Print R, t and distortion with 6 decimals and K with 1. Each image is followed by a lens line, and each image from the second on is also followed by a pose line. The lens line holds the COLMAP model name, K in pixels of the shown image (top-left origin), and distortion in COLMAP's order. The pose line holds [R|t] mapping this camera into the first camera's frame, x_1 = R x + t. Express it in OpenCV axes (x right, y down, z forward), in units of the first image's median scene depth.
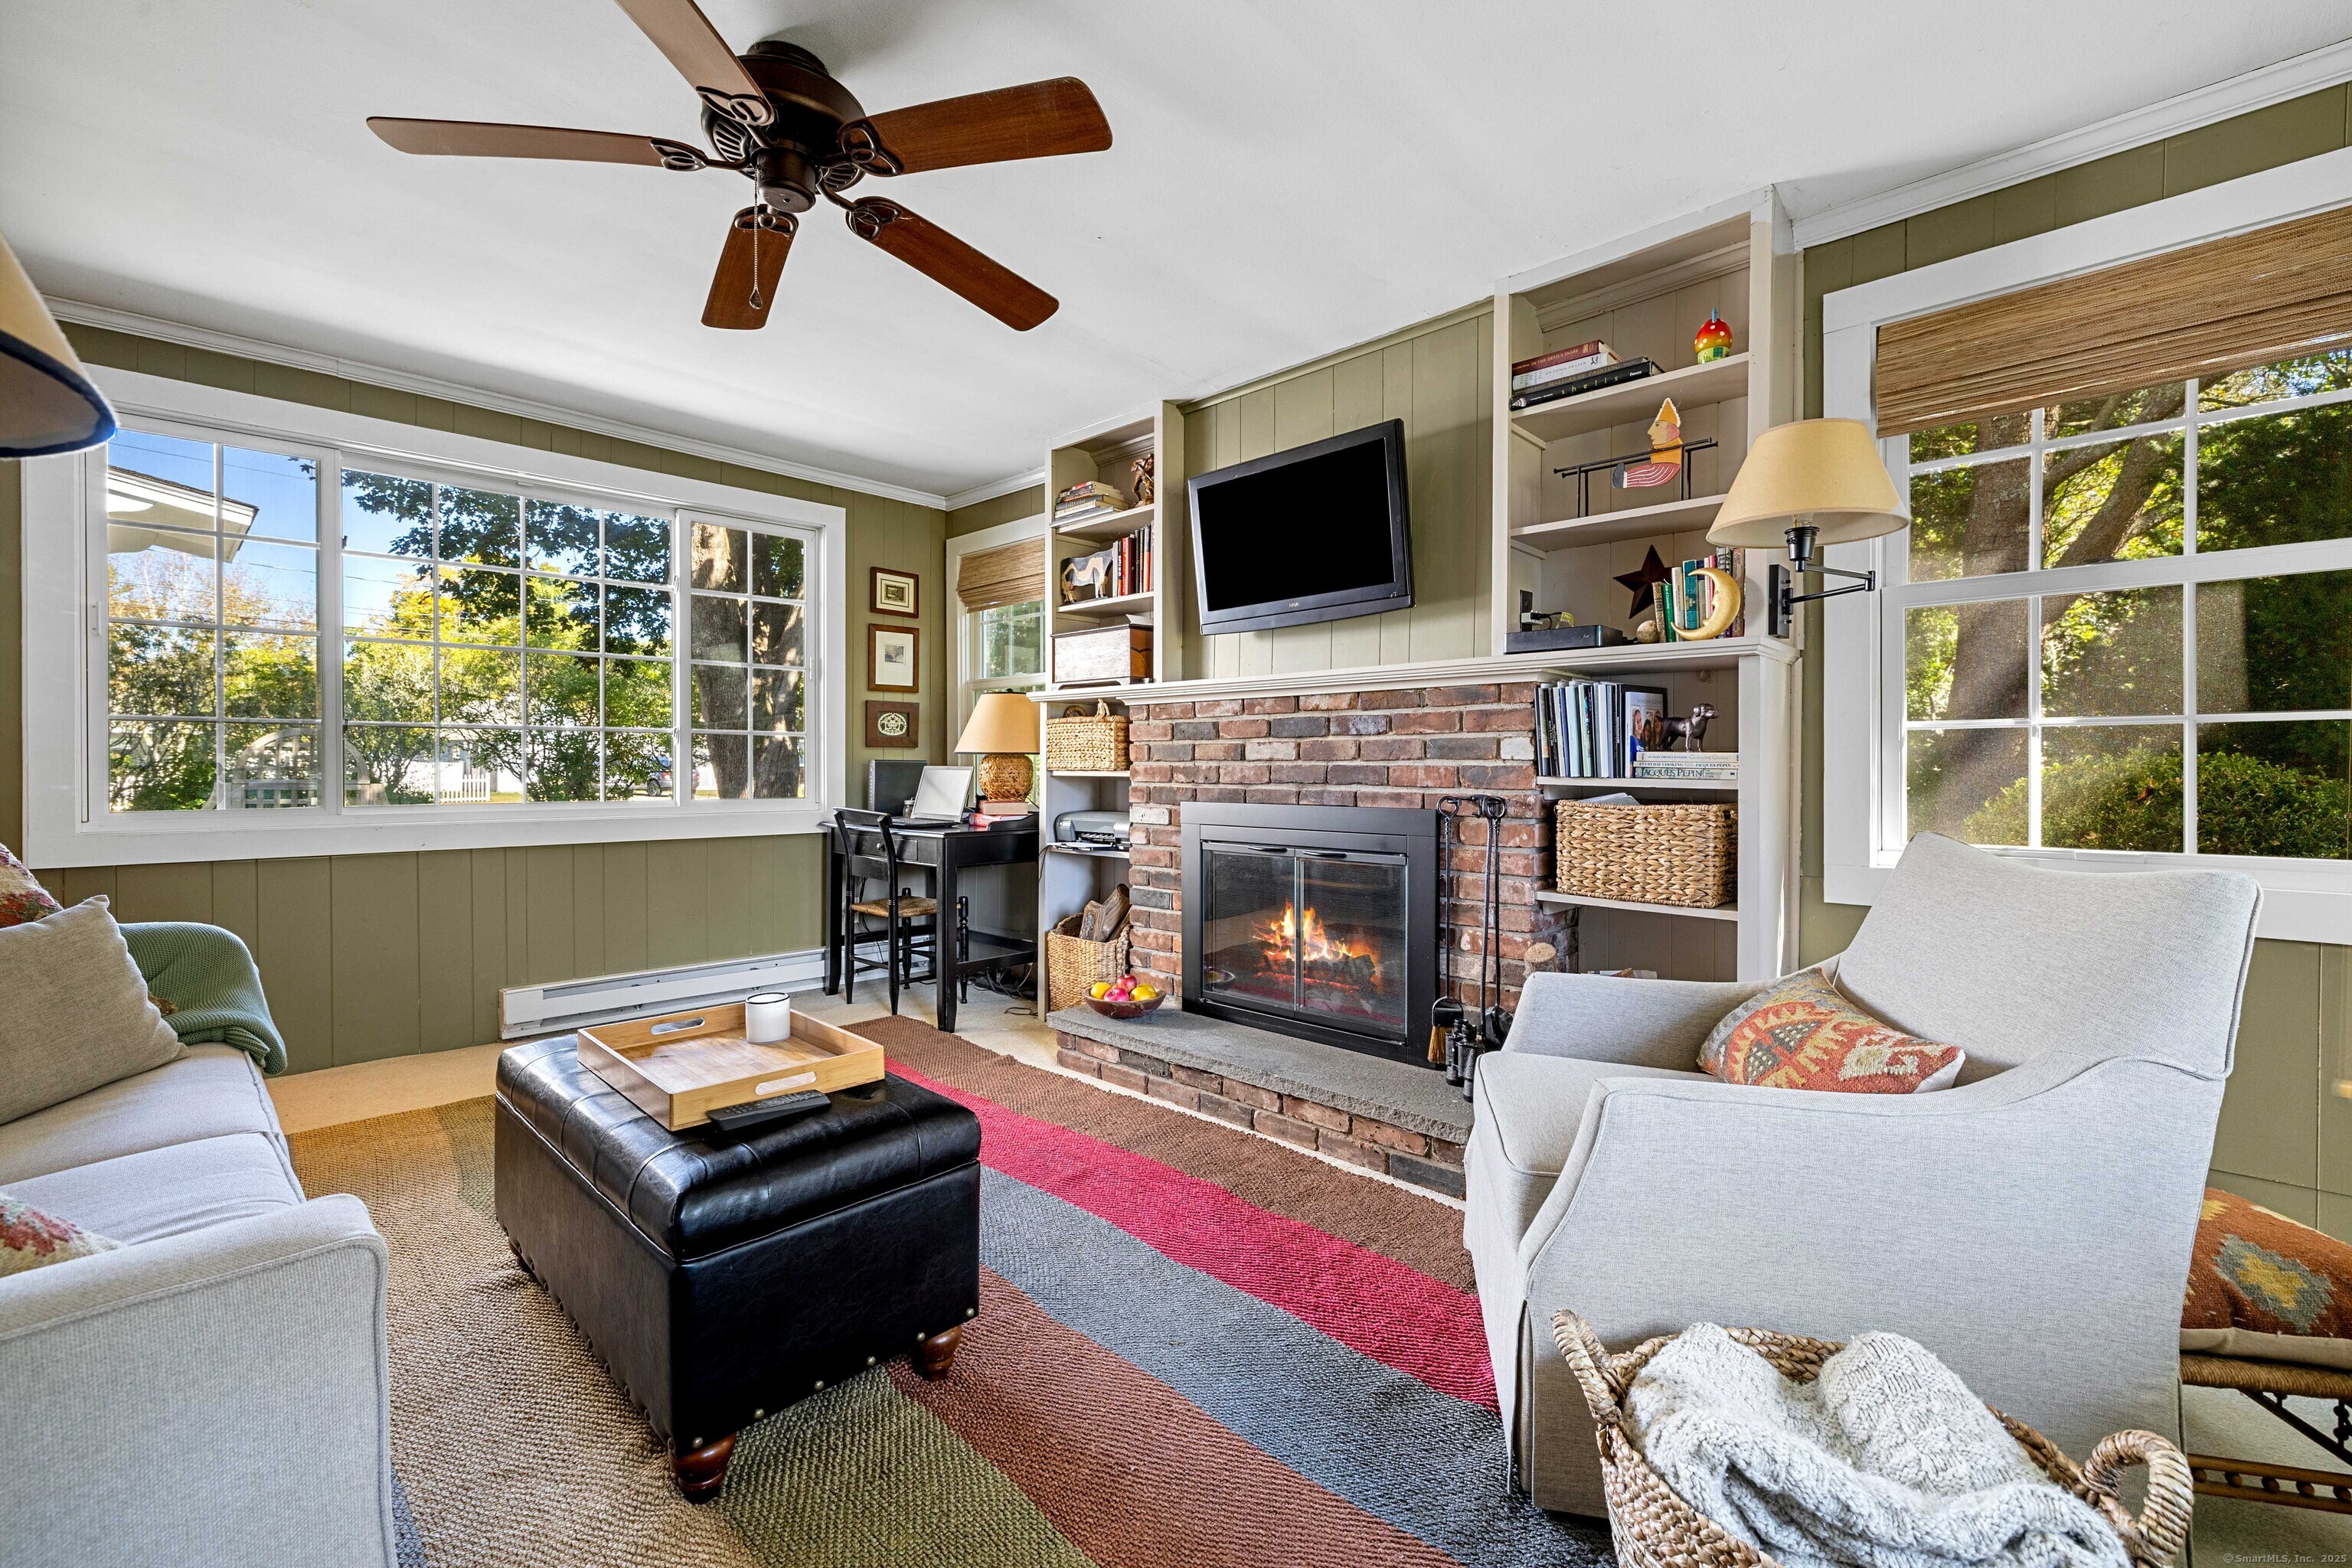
lens RADIAL K [[1060.6, 0, 1175.2], [0, 1060.6, 774.5], [0, 0, 1]] dist [-0.003285, -0.000003]
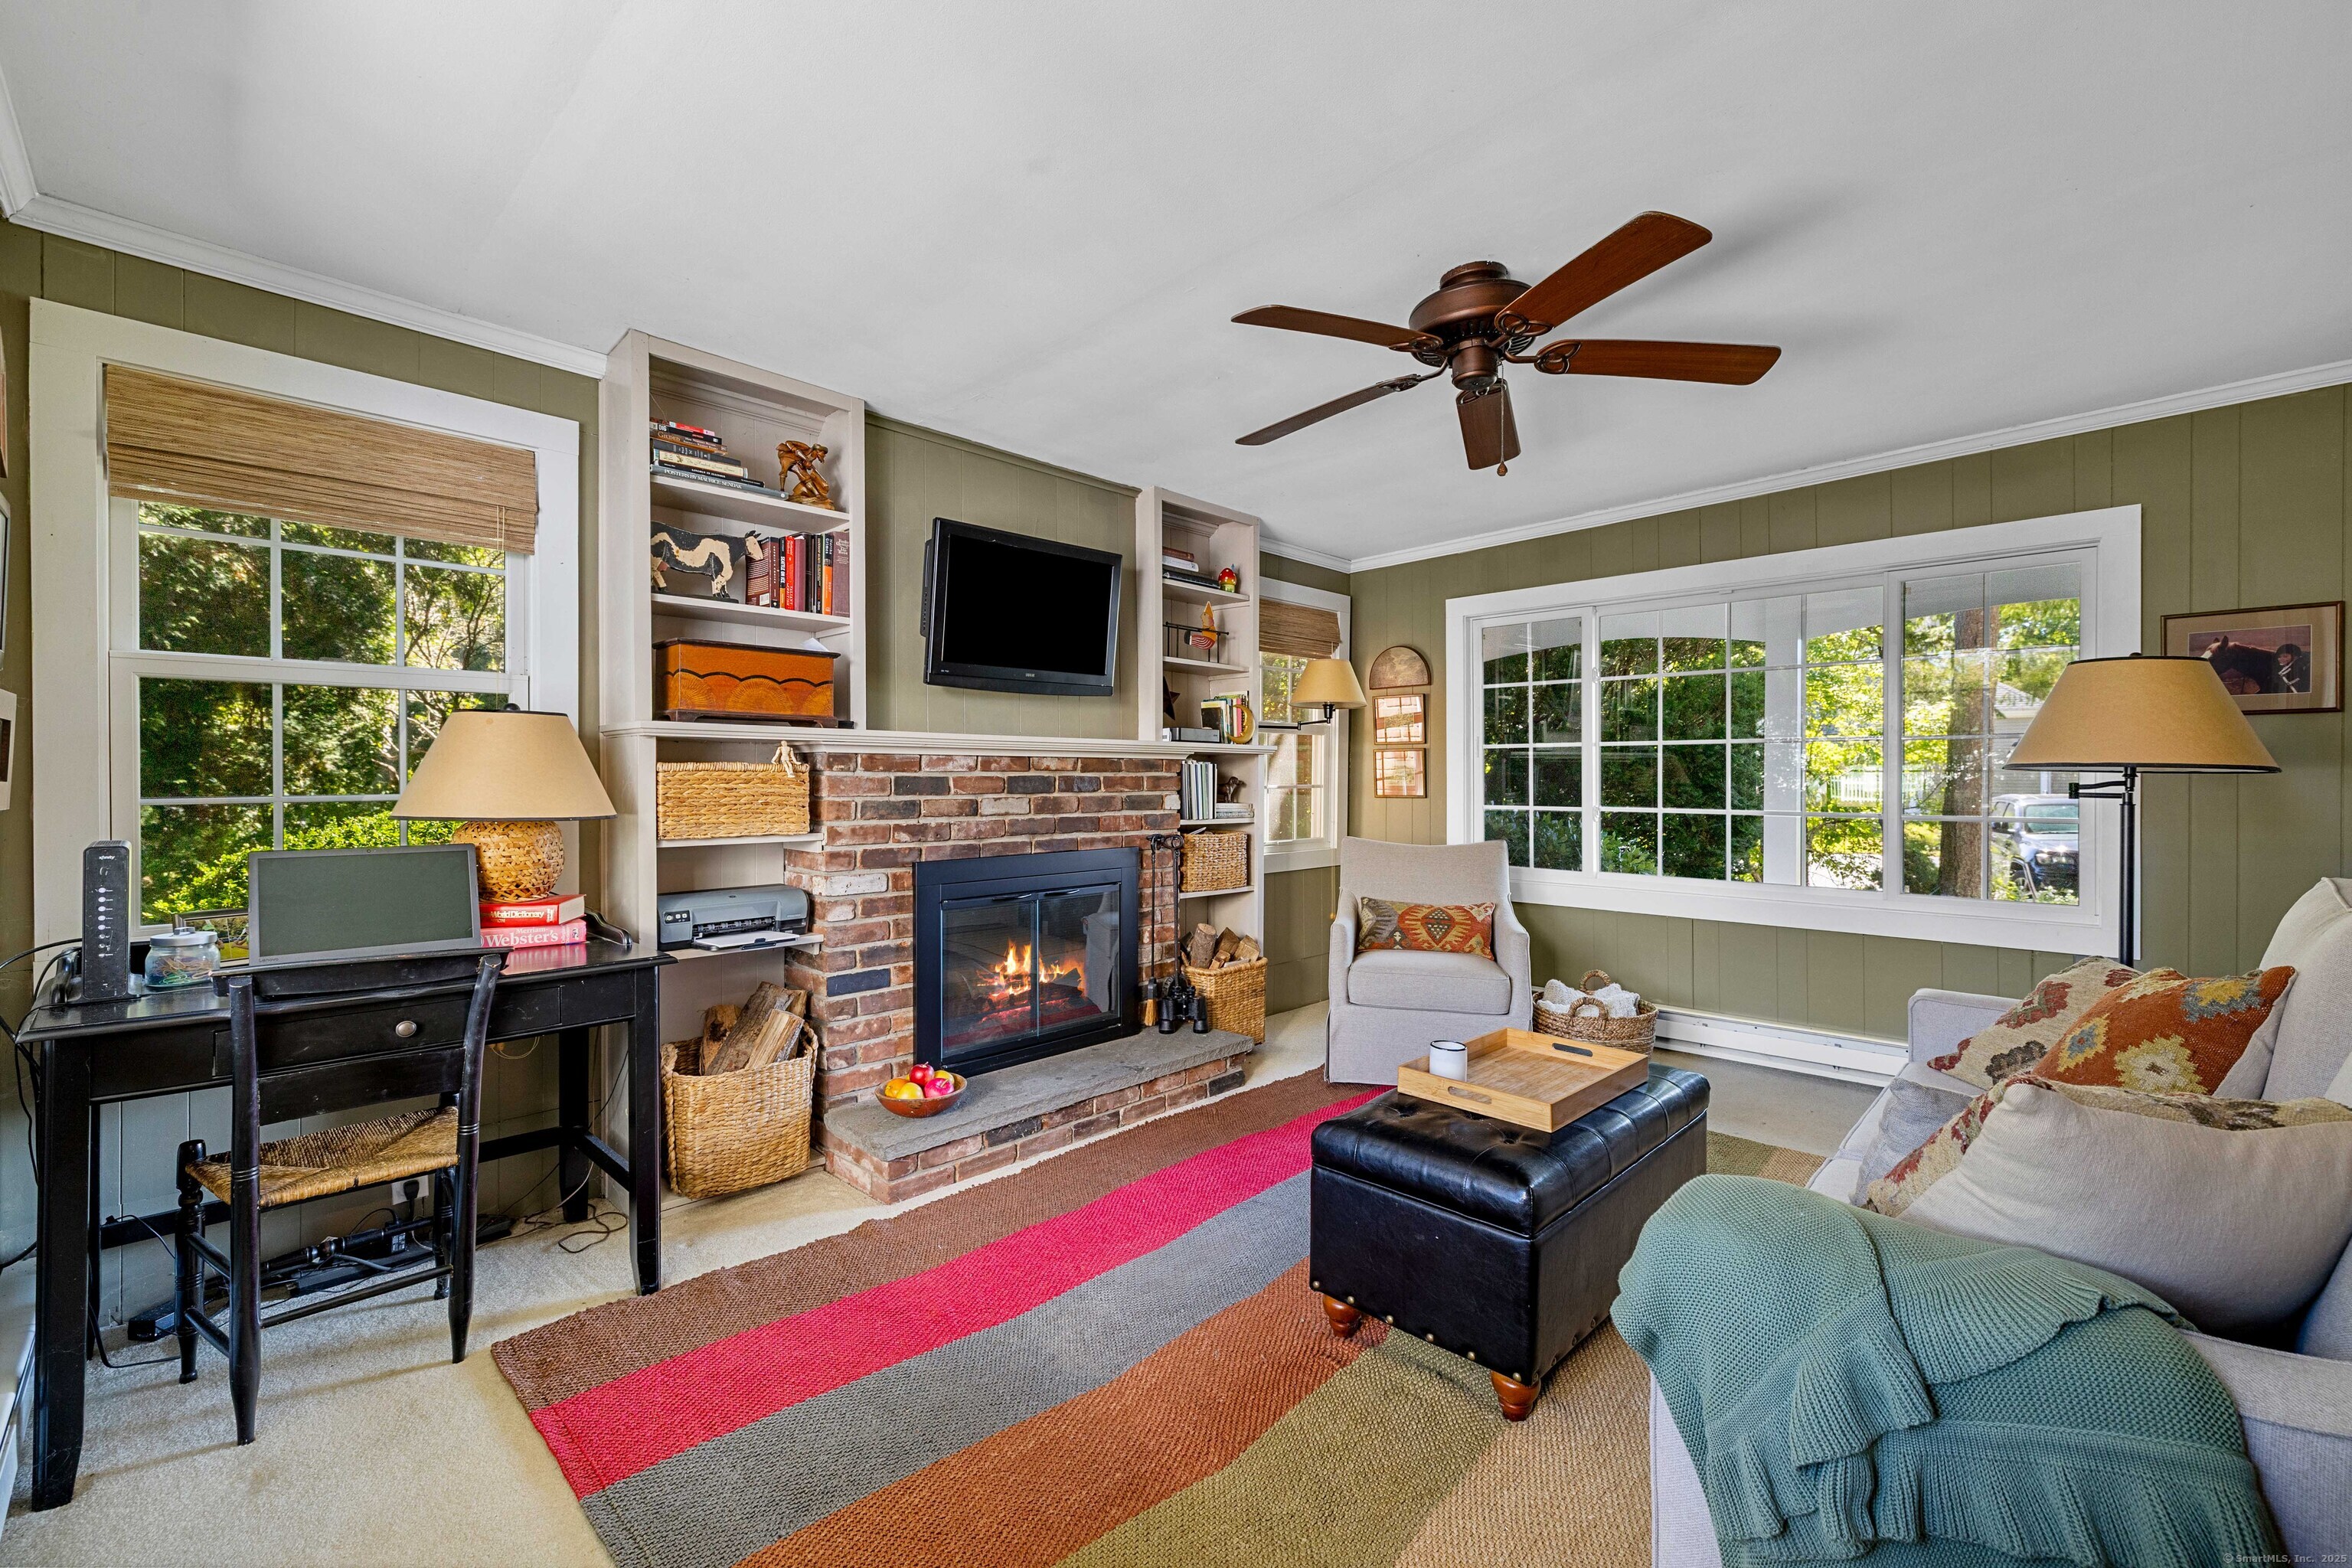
lens RADIAL K [[989.9, 0, 1168.1], [0, 989.9, 783.4], [0, 0, 1]] dist [-0.000196, 0.000706]
pose [[-0.023912, -0.012723, 0.999633, -0.935974], [-0.001556, 0.999918, 0.012690, -0.059159], [-0.999713, -0.001252, -0.023930, 0.879124]]
